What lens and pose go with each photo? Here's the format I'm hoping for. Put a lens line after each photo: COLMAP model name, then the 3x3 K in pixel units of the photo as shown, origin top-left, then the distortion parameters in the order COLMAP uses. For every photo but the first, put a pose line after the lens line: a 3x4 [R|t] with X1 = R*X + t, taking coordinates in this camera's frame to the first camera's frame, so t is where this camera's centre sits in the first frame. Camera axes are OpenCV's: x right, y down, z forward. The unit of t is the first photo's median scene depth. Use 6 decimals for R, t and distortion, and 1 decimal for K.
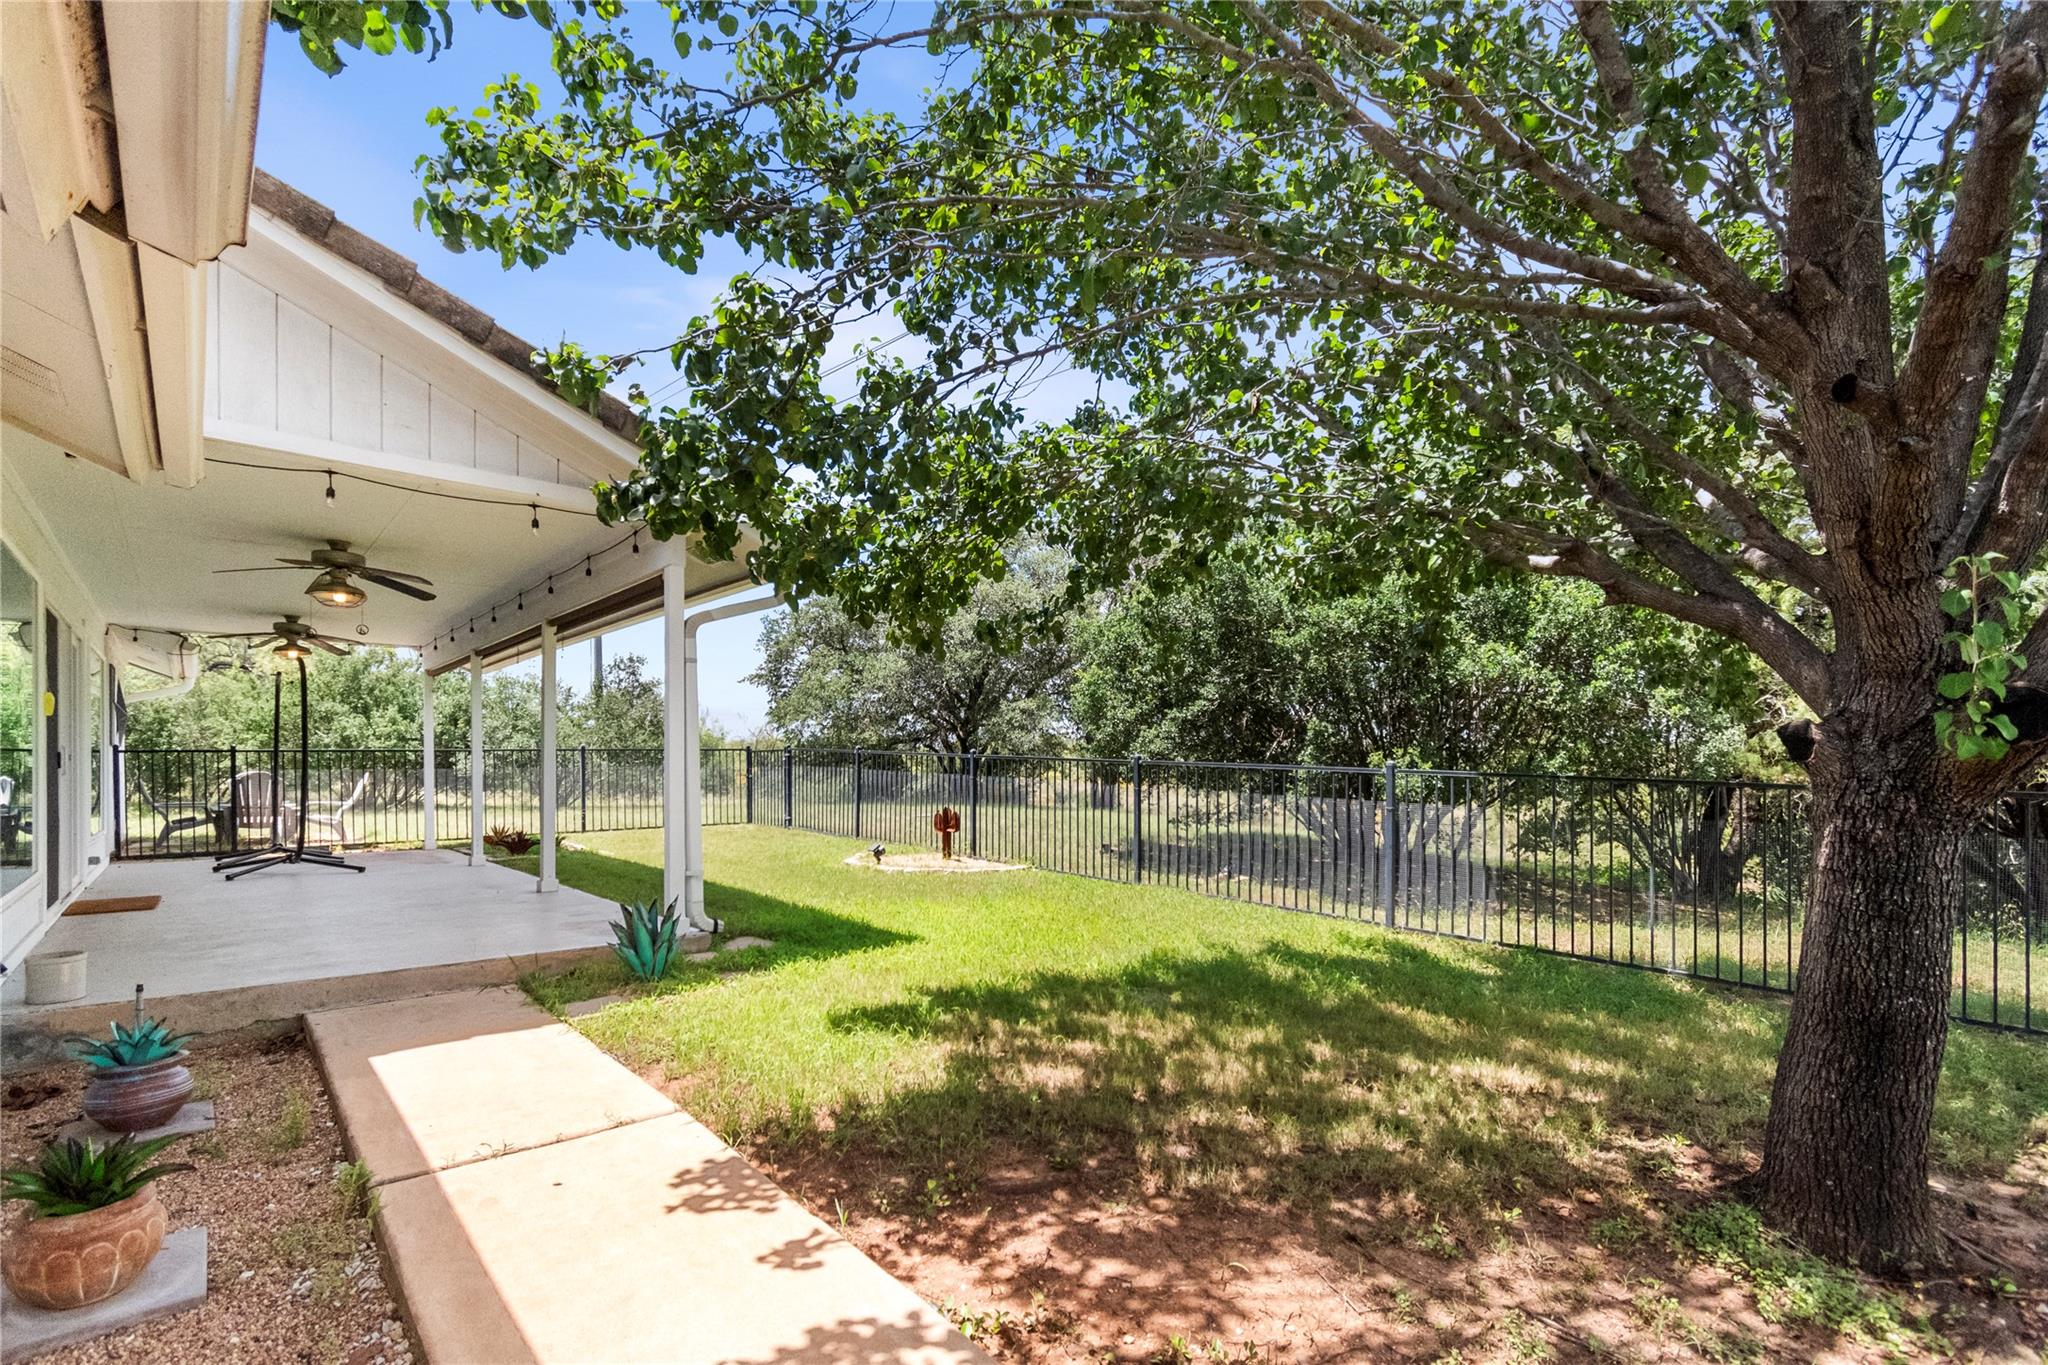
lens RADIAL K [[909.3, 0, 1019.1], [0, 909.3, 763.0], [0, 0, 1]] dist [0.004882, -0.002914]
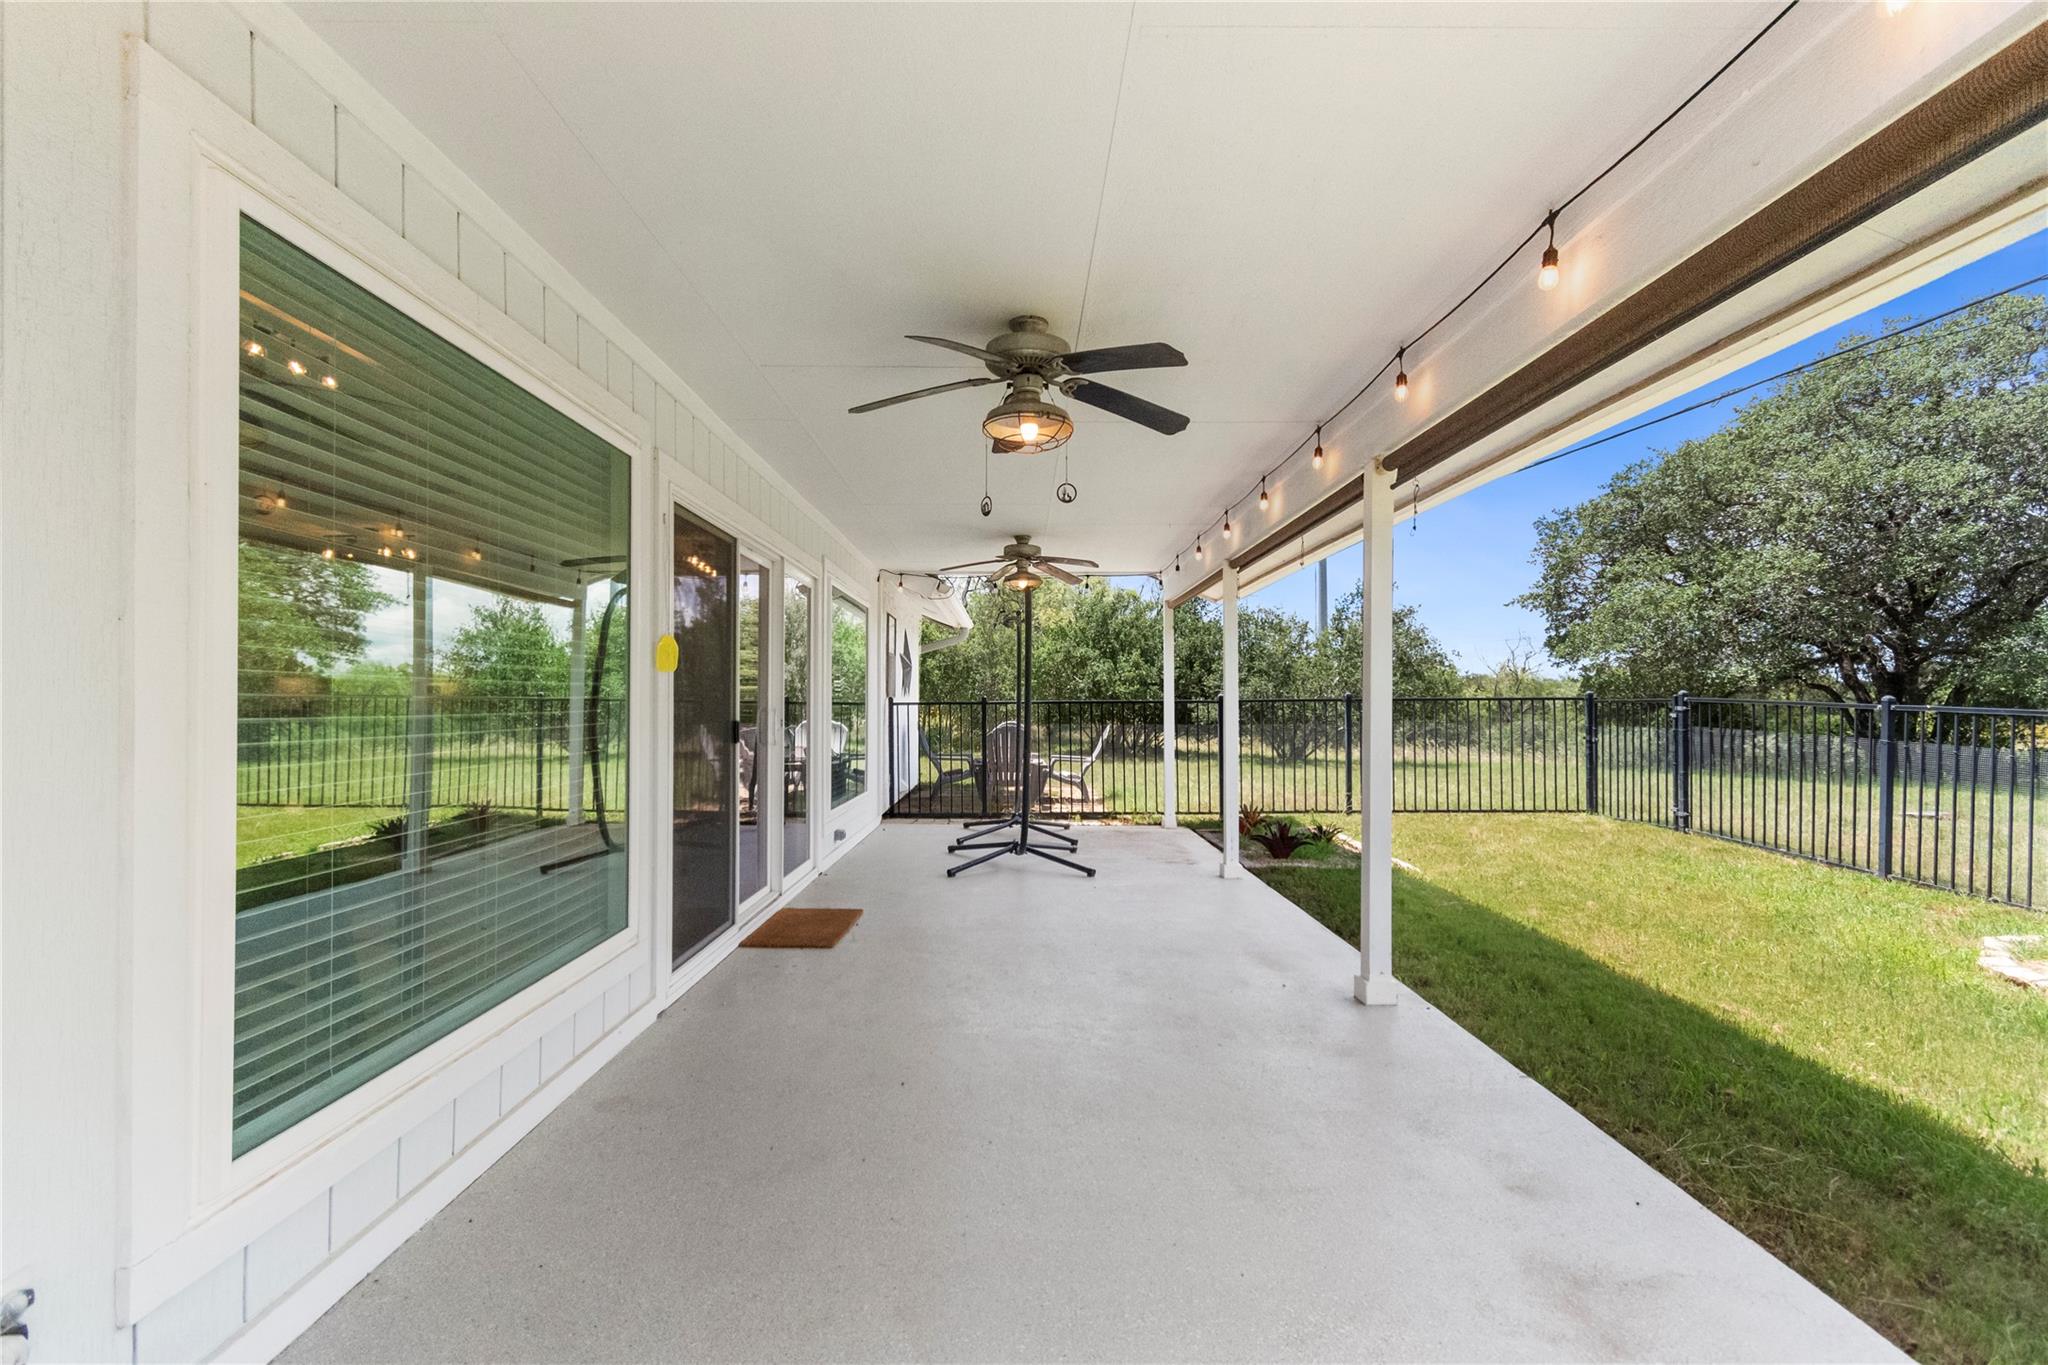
lens RADIAL K [[909.3, 0, 1022.6], [0, 909.3, 695.8], [0, 0, 1]] dist [0.004882, -0.002914]
pose [[0.744899, 0.003815, -0.667167, -0.134673], [-0.007172, 0.999972, -0.002290, -0.010802], [0.667139, 0.006491, 0.744905, 0.204304]]
